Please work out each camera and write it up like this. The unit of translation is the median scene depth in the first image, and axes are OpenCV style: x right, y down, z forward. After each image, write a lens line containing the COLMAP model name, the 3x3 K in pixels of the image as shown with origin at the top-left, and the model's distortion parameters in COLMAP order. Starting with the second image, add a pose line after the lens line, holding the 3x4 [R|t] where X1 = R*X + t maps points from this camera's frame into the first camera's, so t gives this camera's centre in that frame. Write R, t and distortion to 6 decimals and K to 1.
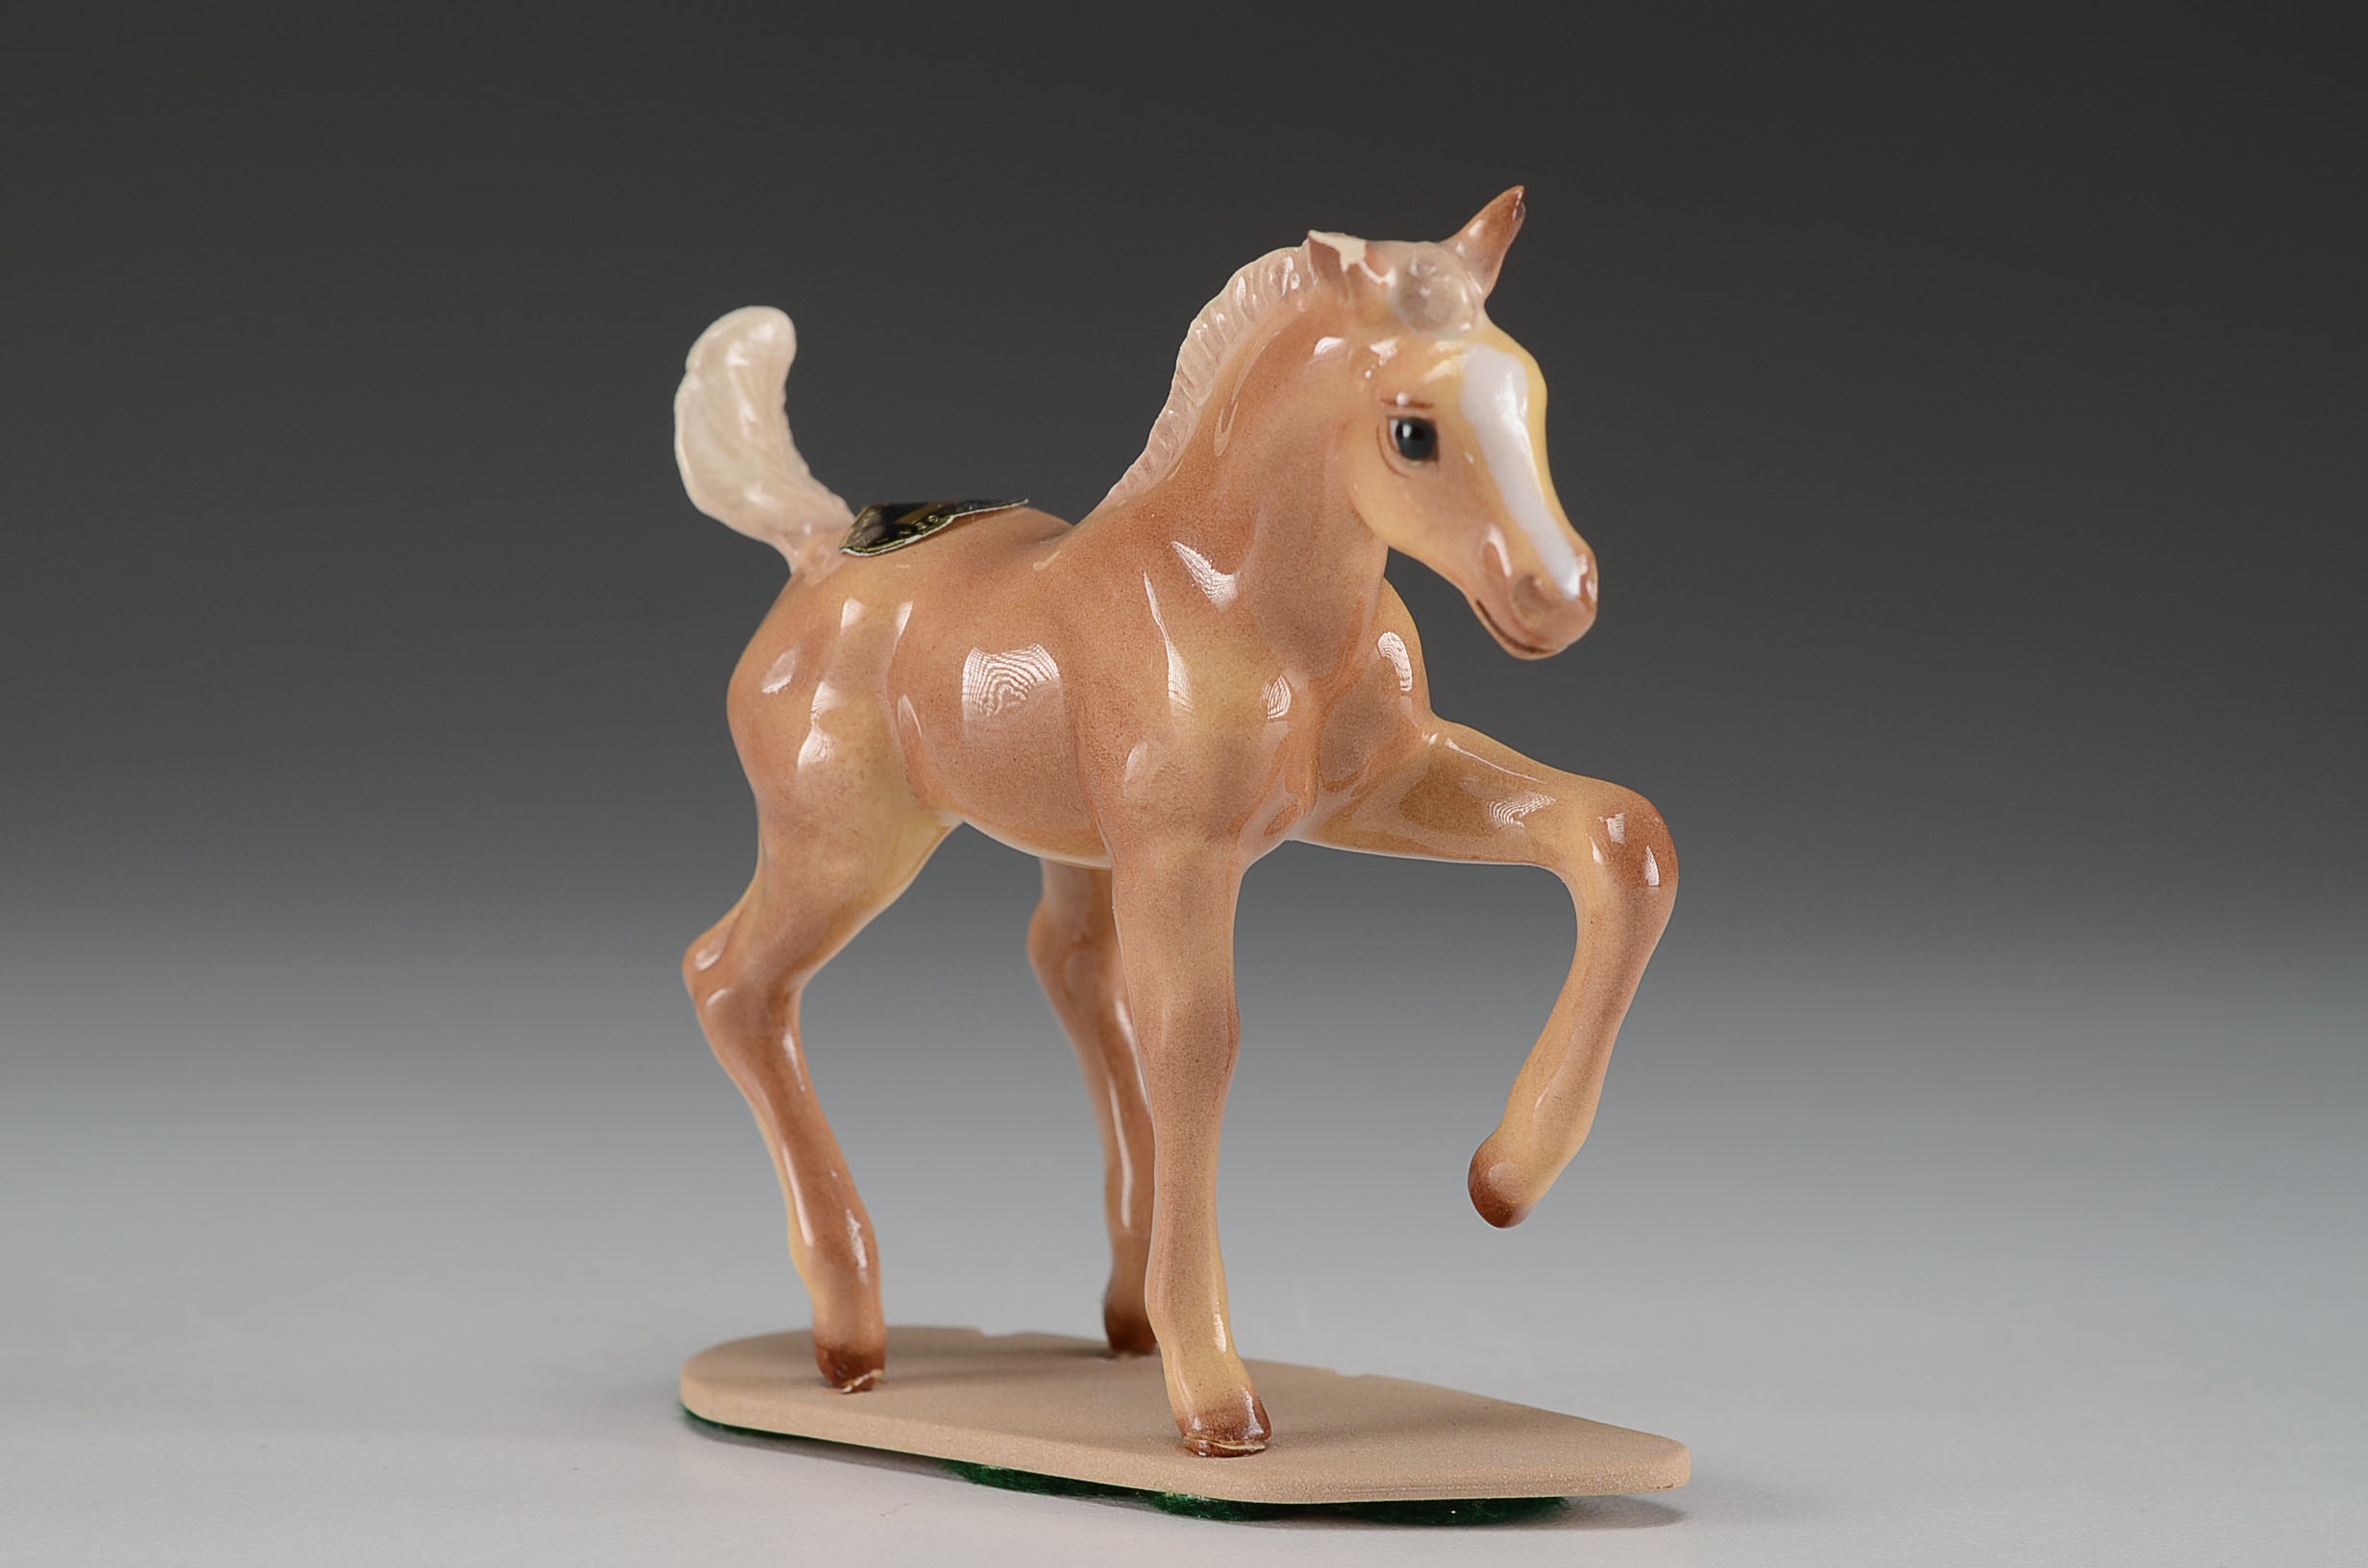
lens RADIAL K [[6158.7, 0, 1184.0], [0, 6158.7, 784.0], [0, 0, 1]] dist [0.048025, -0.118402]
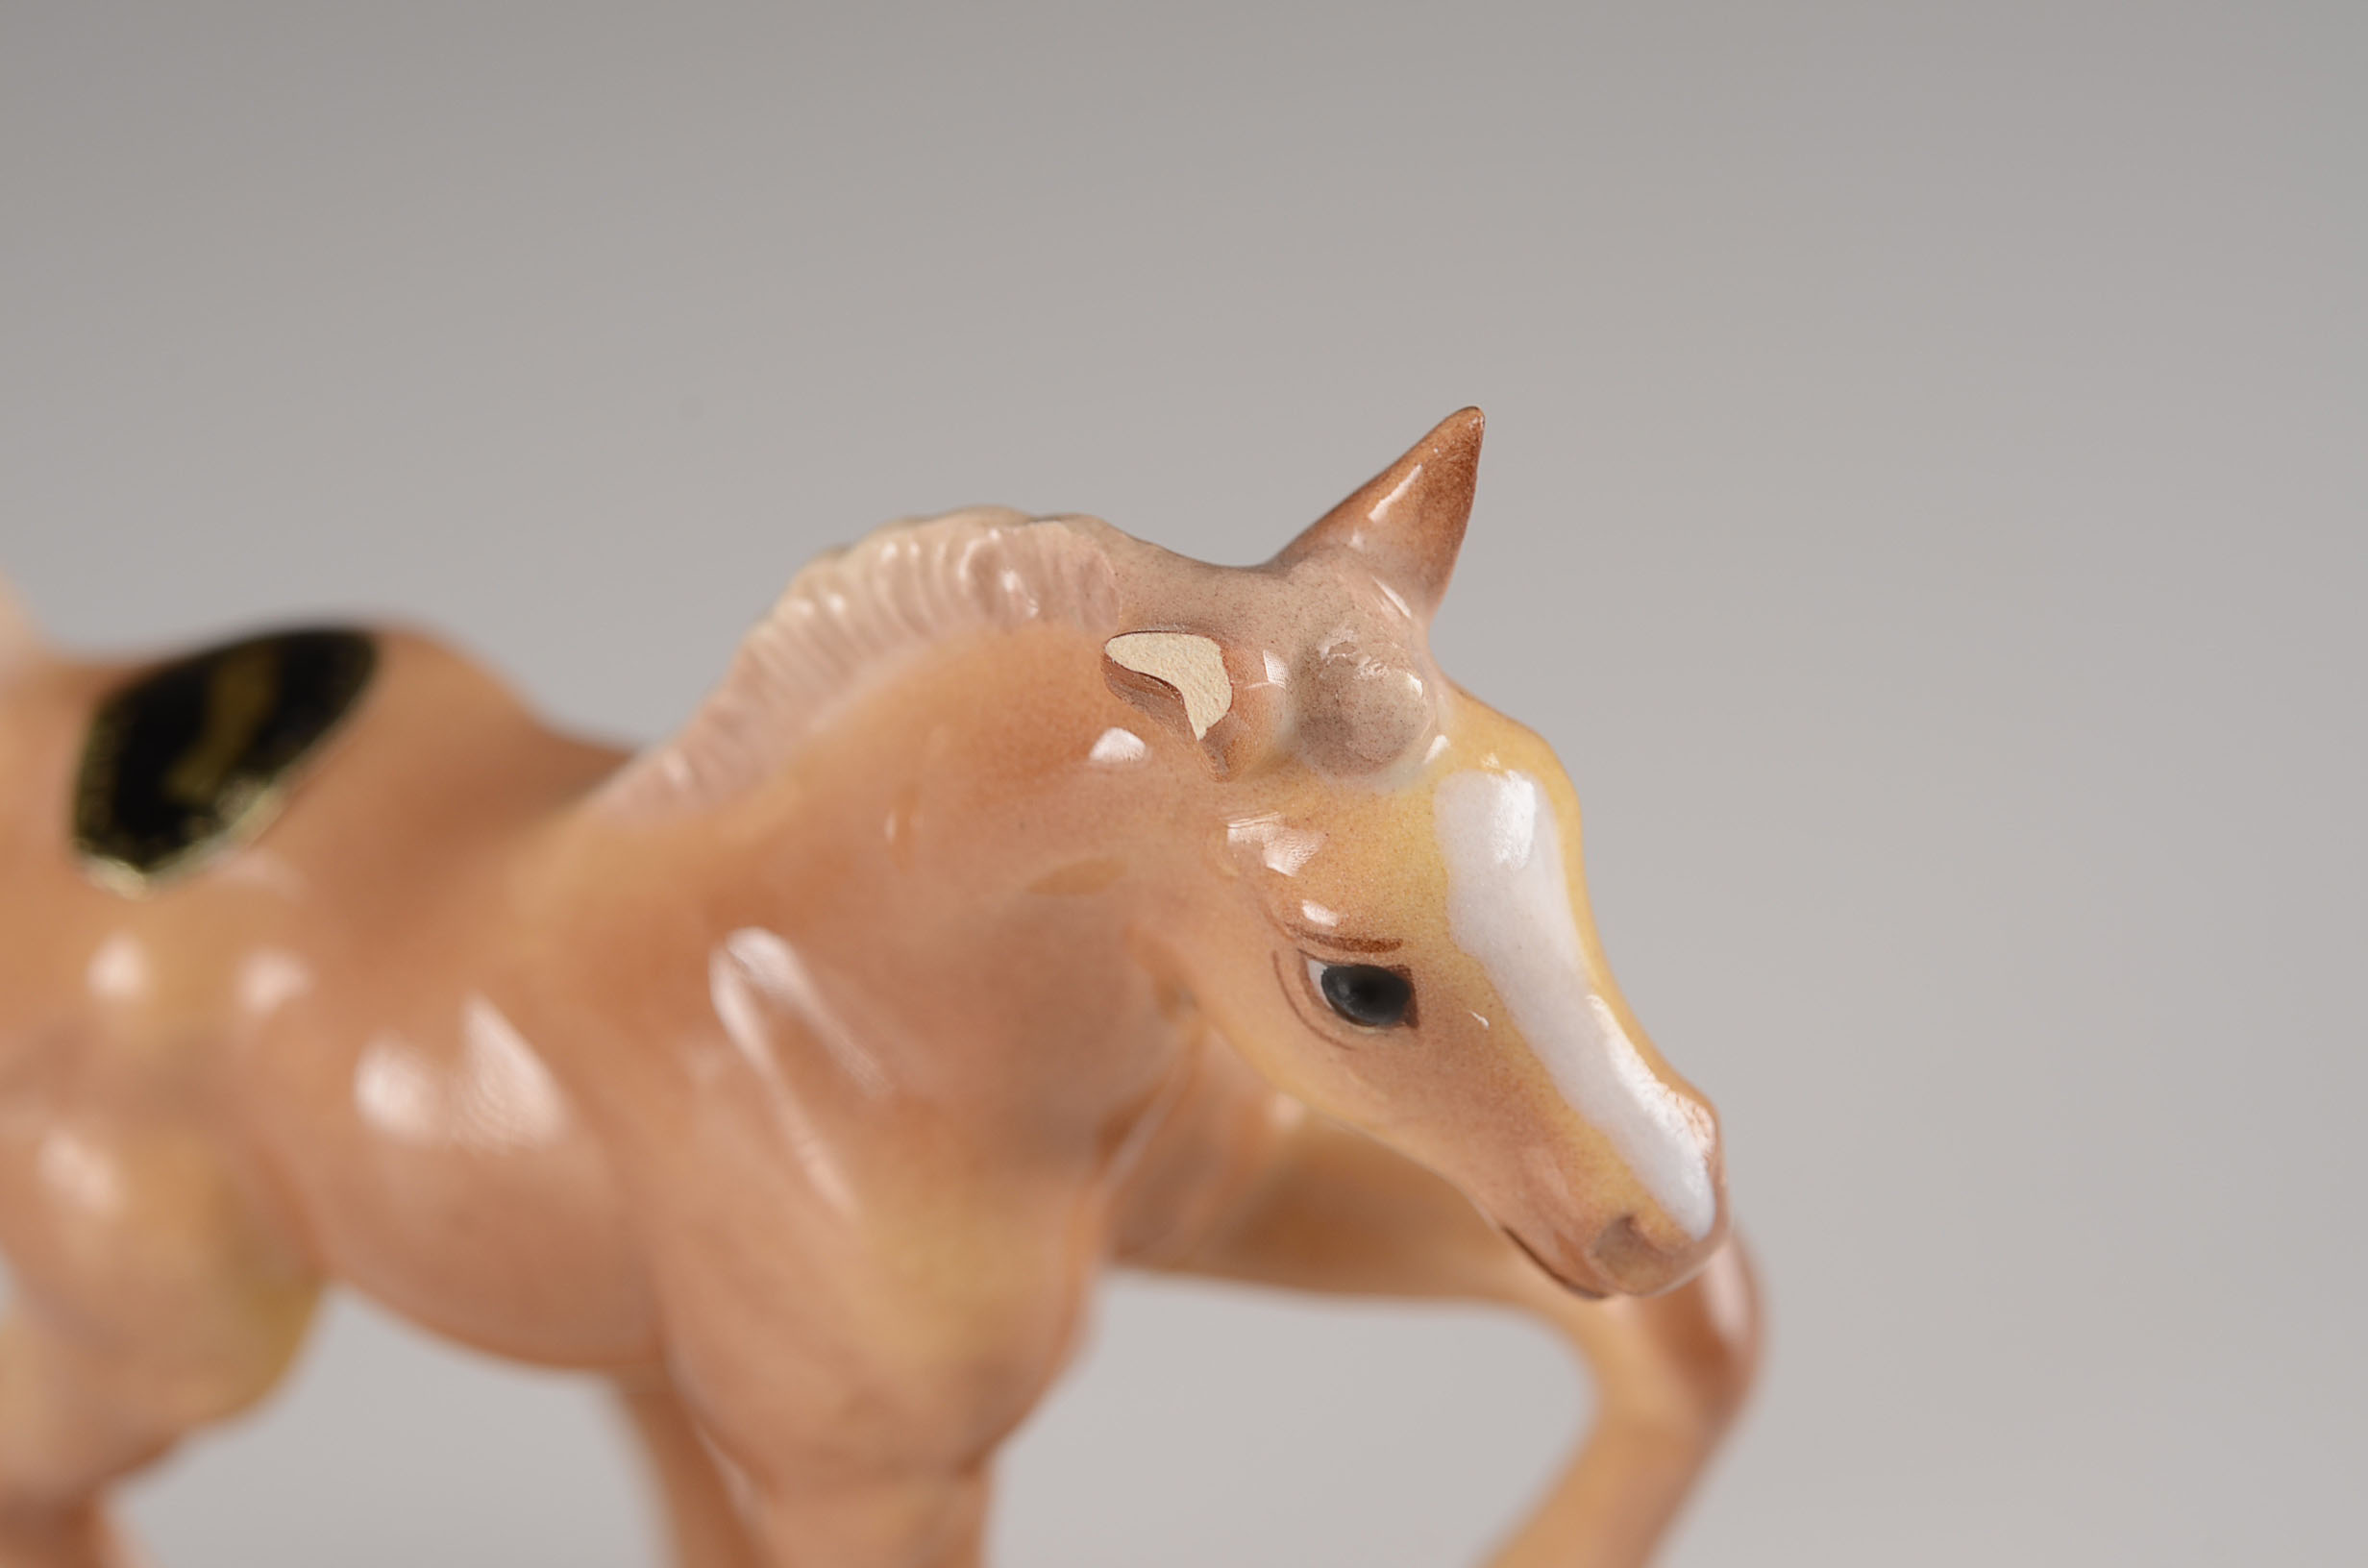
lens RADIAL K [[6158.7, 0, 1184.0], [0, 6158.7, 784.0], [0, 0, 1]] dist [0.048025, -0.118402]
pose [[0.964640, -0.203469, 0.167542, -0.053721], [0.118622, 0.902788, 0.413403, -0.263390], [-0.235370, -0.378911, 0.895001, 0.528794]]
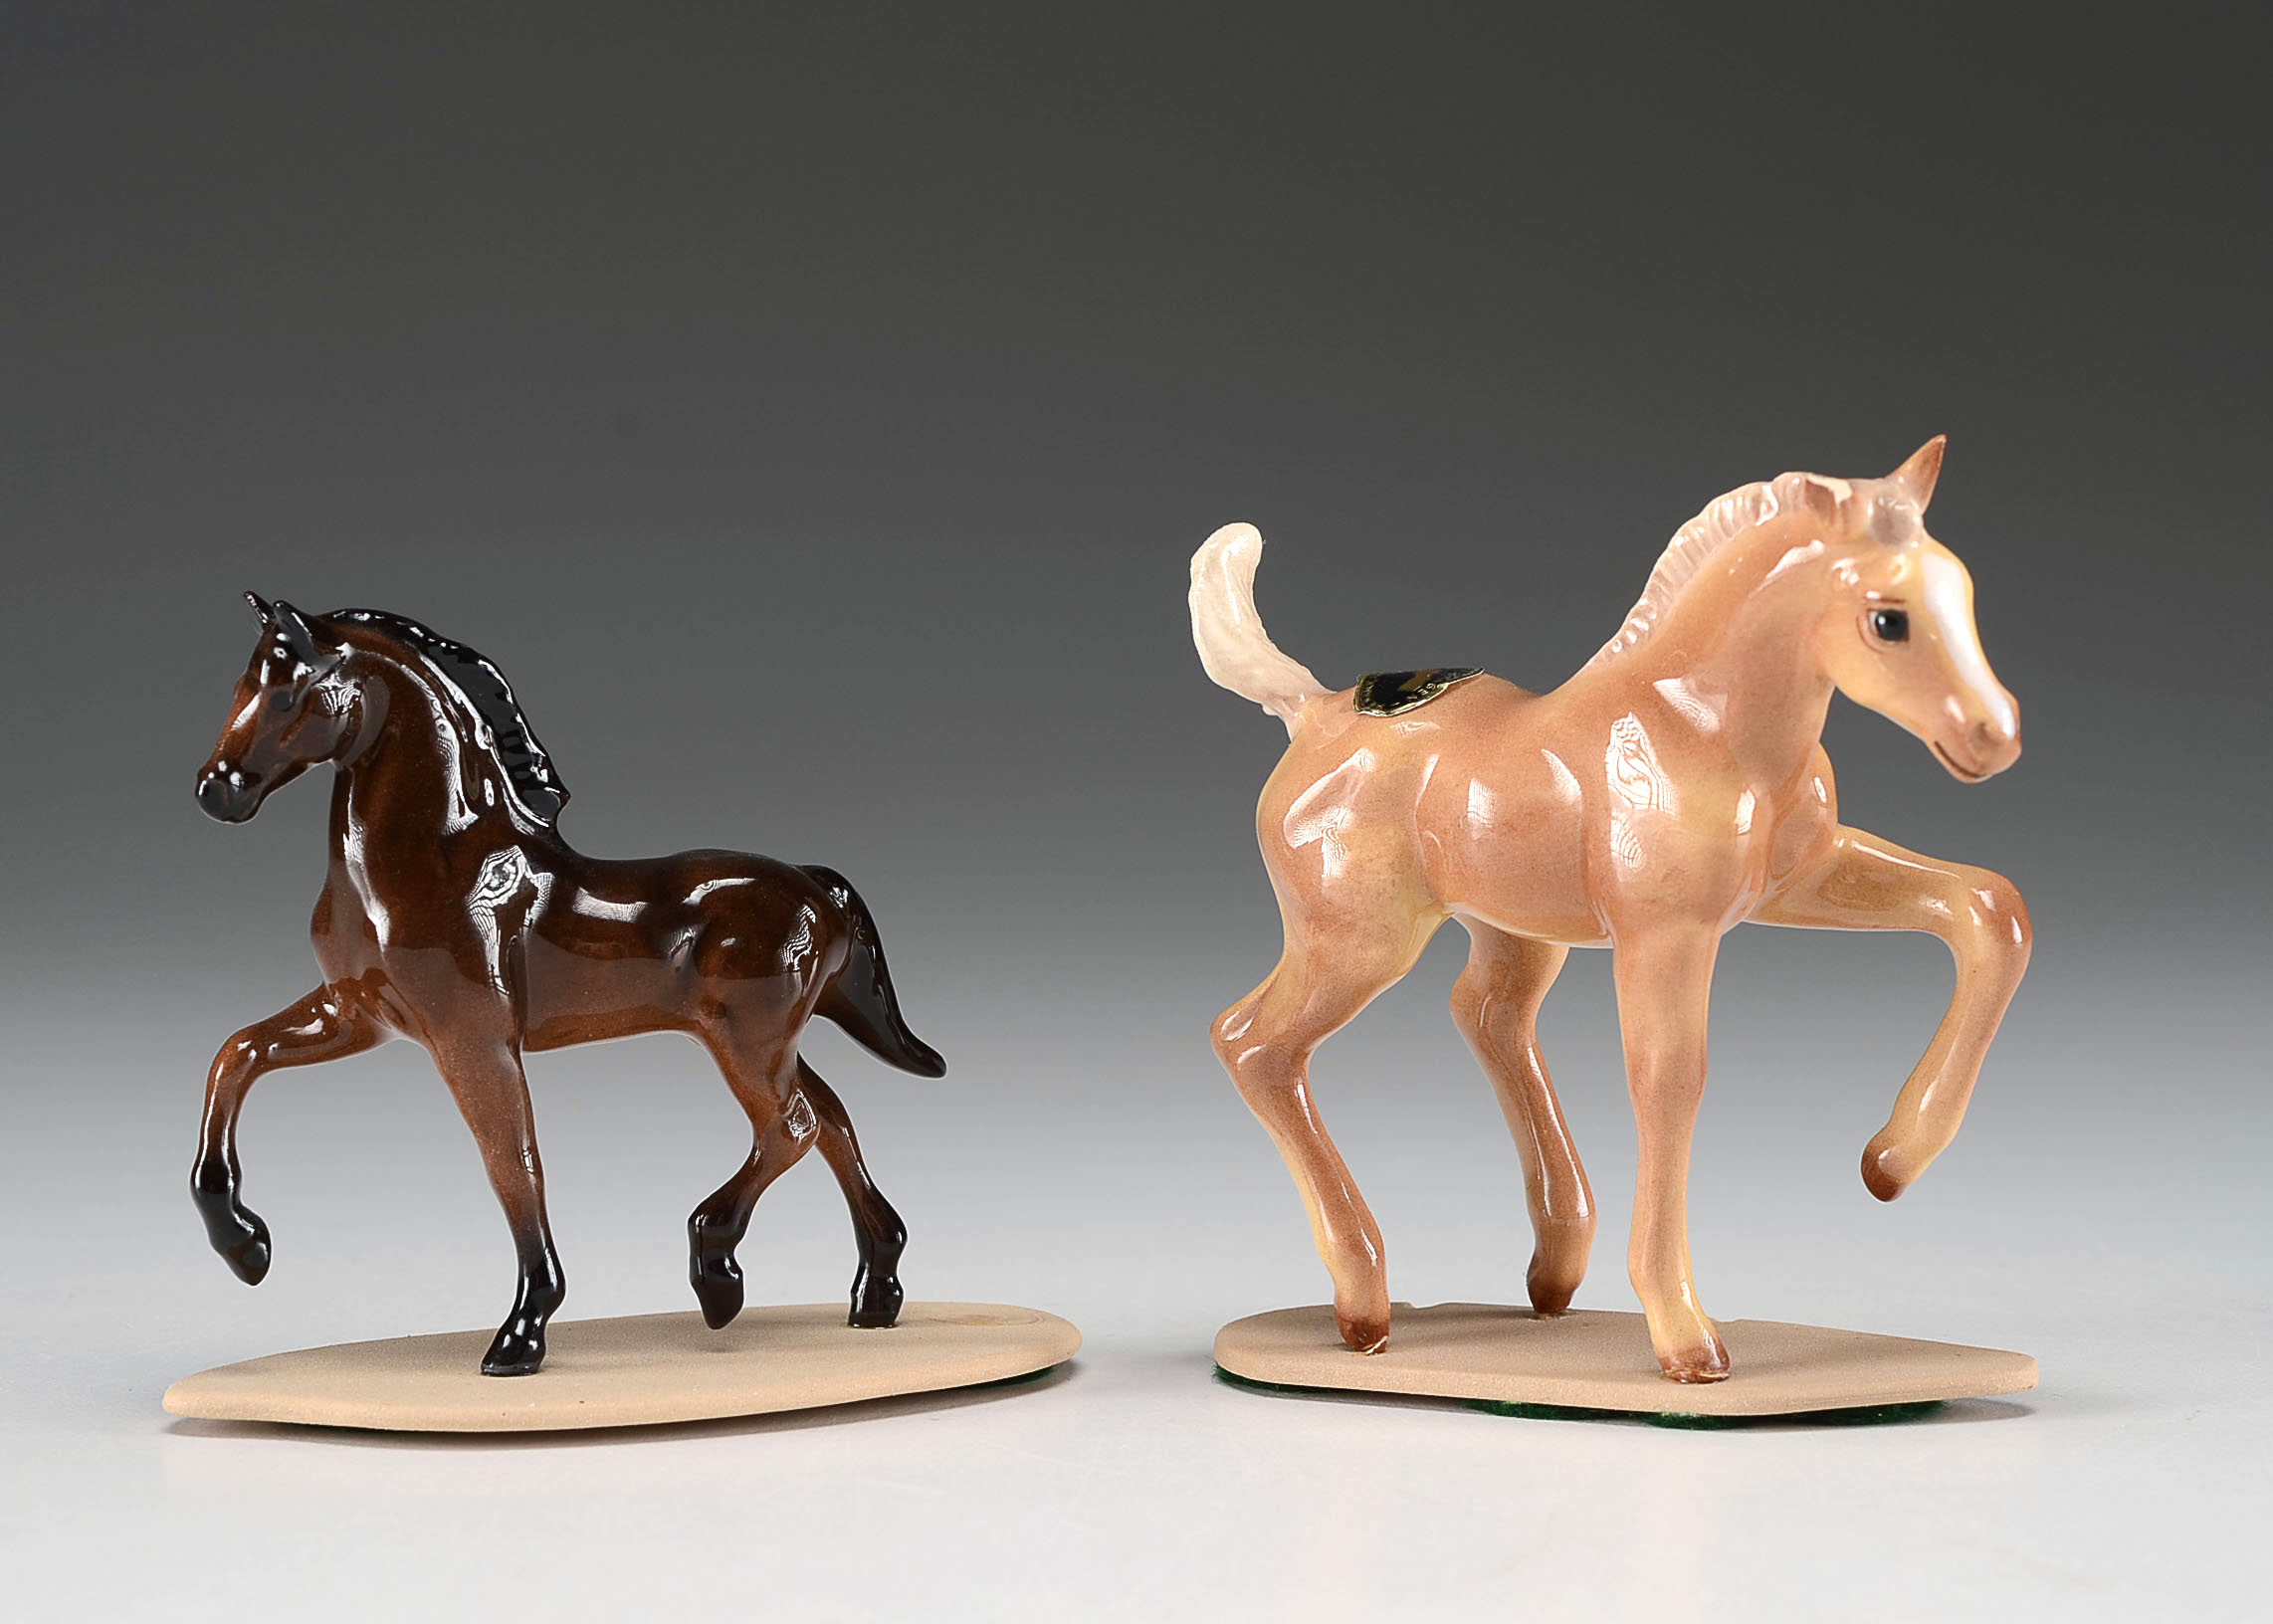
lens RADIAL K [[6261.7, 0, 1136.5], [0, 6261.7, 812.0], [0, 0, 1]] dist [0.030853, 1.022114]
pose [[0.987661, -0.040764, 0.151206, -0.318973], [0.039994, 0.999167, 0.008132, -0.030786], [-0.151411, -0.001984, 0.988469, -0.326425]]
